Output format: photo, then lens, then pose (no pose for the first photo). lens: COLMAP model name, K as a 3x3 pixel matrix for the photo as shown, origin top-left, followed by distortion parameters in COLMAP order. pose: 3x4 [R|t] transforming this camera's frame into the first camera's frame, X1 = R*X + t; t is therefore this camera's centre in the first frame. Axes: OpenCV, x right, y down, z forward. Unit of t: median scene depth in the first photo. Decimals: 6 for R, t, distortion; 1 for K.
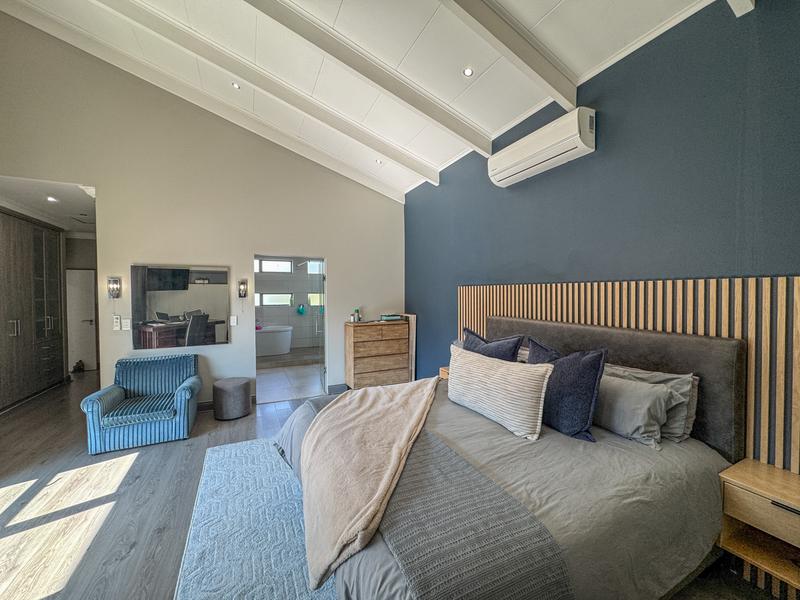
lens RADIAL K [[320.1, 0, 398.8], [0, 320.1, 297.0], [0, 0, 1]] dist [-0.001750, 0.000342]
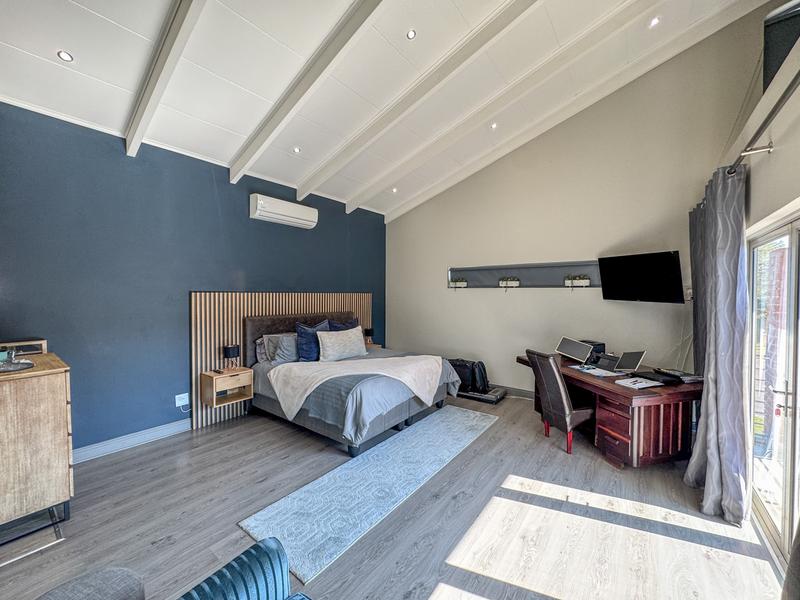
lens RADIAL K [[320.1, 0, 398.5], [0, 320.1, 297.4], [0, 0, 1]] dist [-0.001750, 0.000342]
pose [[-0.453295, -0.021381, 0.891104, -1.860285], [0.008610, 0.999561, 0.028364, -0.082647], [-0.891319, 0.020530, -0.452912, 1.765131]]
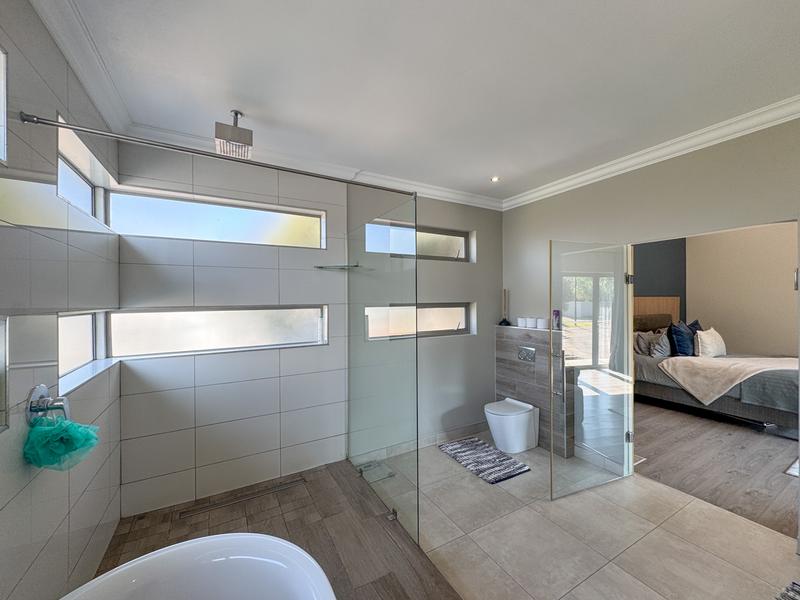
lens RADIAL K [[320.1, 0, 400.9], [0, 320.1, 299.6], [0, 0, 1]] dist [-0.001750, 0.000342]
pose [[-0.072490, -0.006757, 0.997346, -1.934269], [0.022569, 0.999710, 0.008413, -0.098756], [-0.997114, 0.023119, -0.072316, 3.625007]]
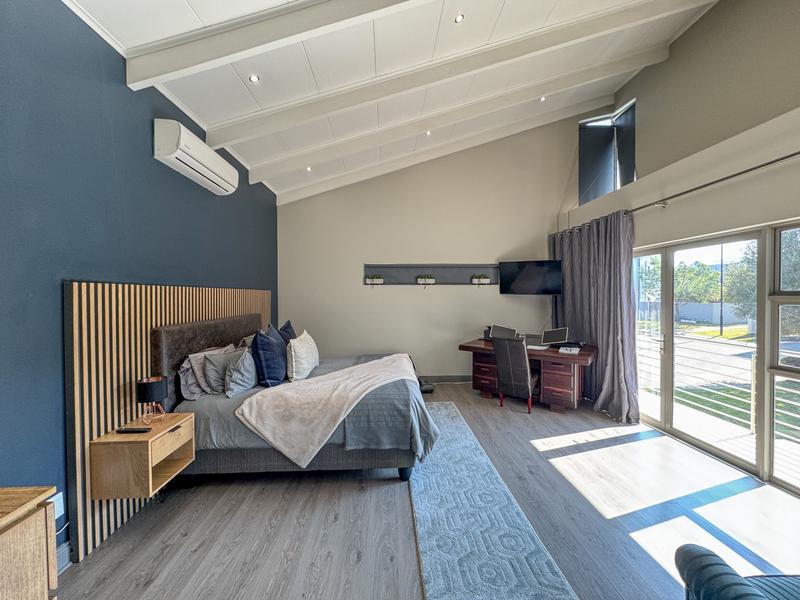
lens RADIAL K [[320.1, 0, 403.1], [0, 320.1, 297.2], [0, 0, 1]] dist [-0.001750, 0.000342]
pose [[-0.922007, -0.006832, 0.387113, -0.841444], [0.003829, 0.999634, 0.026762, -0.045199], [-0.387154, 0.026157, -0.921644, 2.489585]]
